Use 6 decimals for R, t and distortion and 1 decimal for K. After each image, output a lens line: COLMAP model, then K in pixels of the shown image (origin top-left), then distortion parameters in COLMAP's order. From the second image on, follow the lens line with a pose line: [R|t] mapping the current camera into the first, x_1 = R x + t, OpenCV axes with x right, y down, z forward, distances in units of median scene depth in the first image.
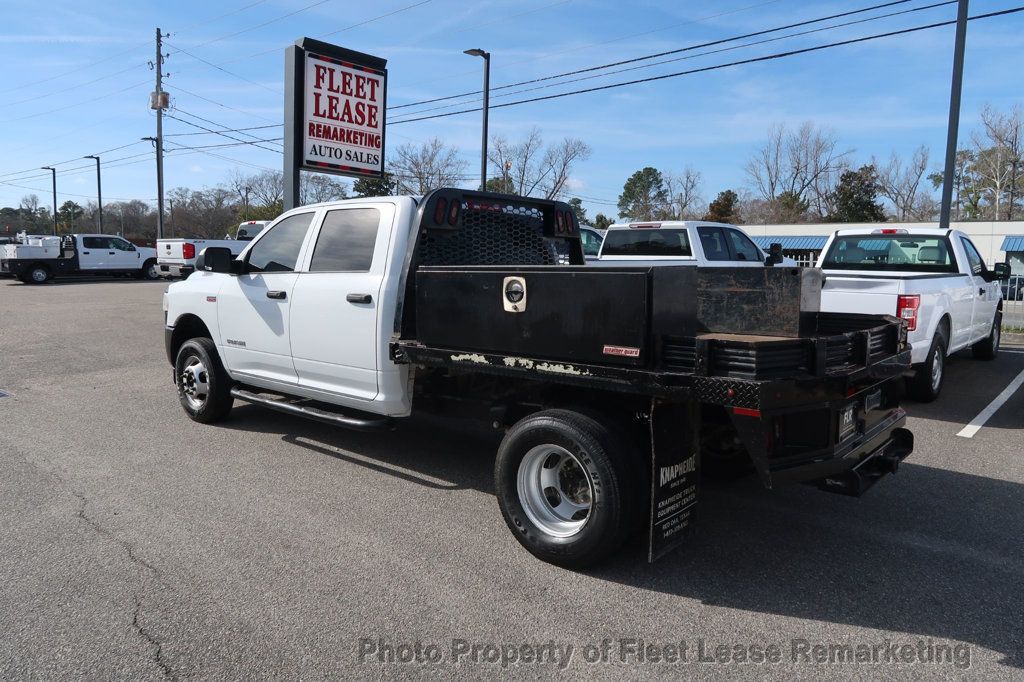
lens RADIAL K [[708.8, 0, 513.6], [0, 708.8, 335.2], [0, 0, 1]] dist [-0.037126, 0.013245]
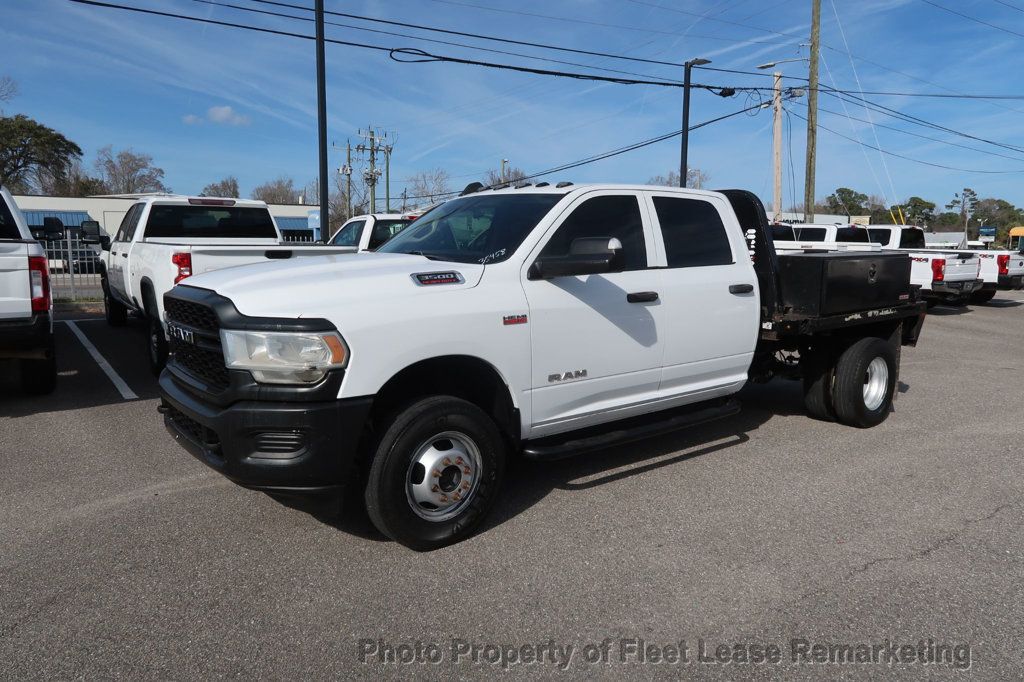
lens RADIAL K [[708.8, 0, 505.0], [0, 708.8, 339.0], [0, 0, 1]] dist [-0.037126, 0.013245]
pose [[0.196820, -0.142283, 0.970061, -1.128491], [0.099583, 0.987198, 0.124592, -0.123231], [-0.975369, 0.072079, 0.208469, 0.964805]]
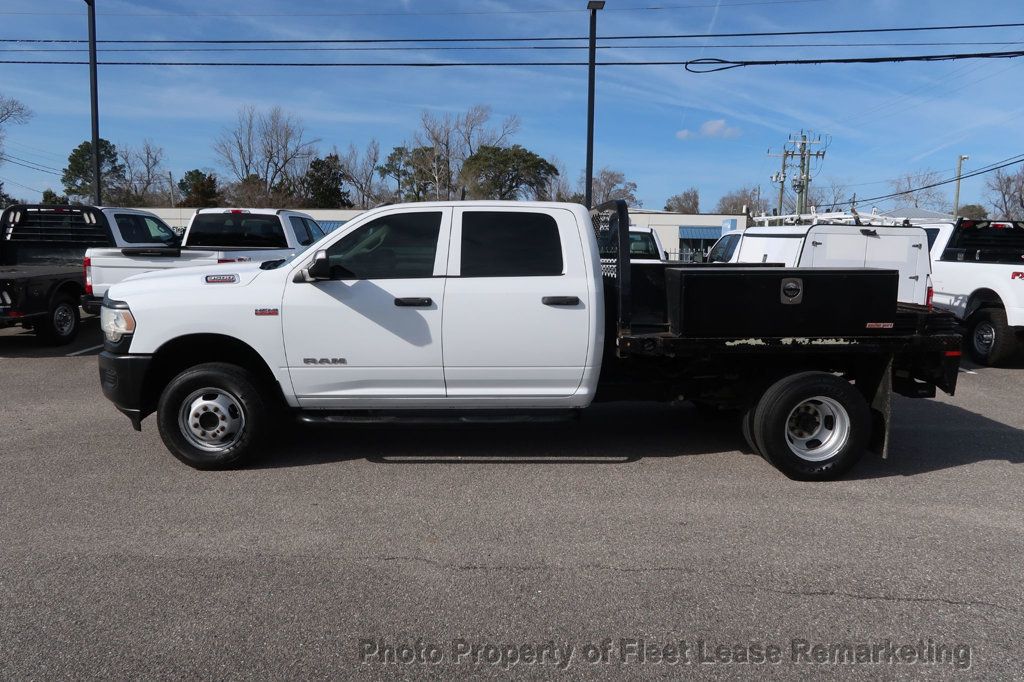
lens RADIAL K [[708.8, 0, 511.5], [0, 708.8, 344.8], [0, 0, 1]] dist [-0.037126, 0.013245]
pose [[0.742242, -0.095024, 0.663360, -0.833246], [0.069771, 0.995474, 0.064530, -0.051066], [-0.666489, -0.001614, 0.745513, 0.228663]]
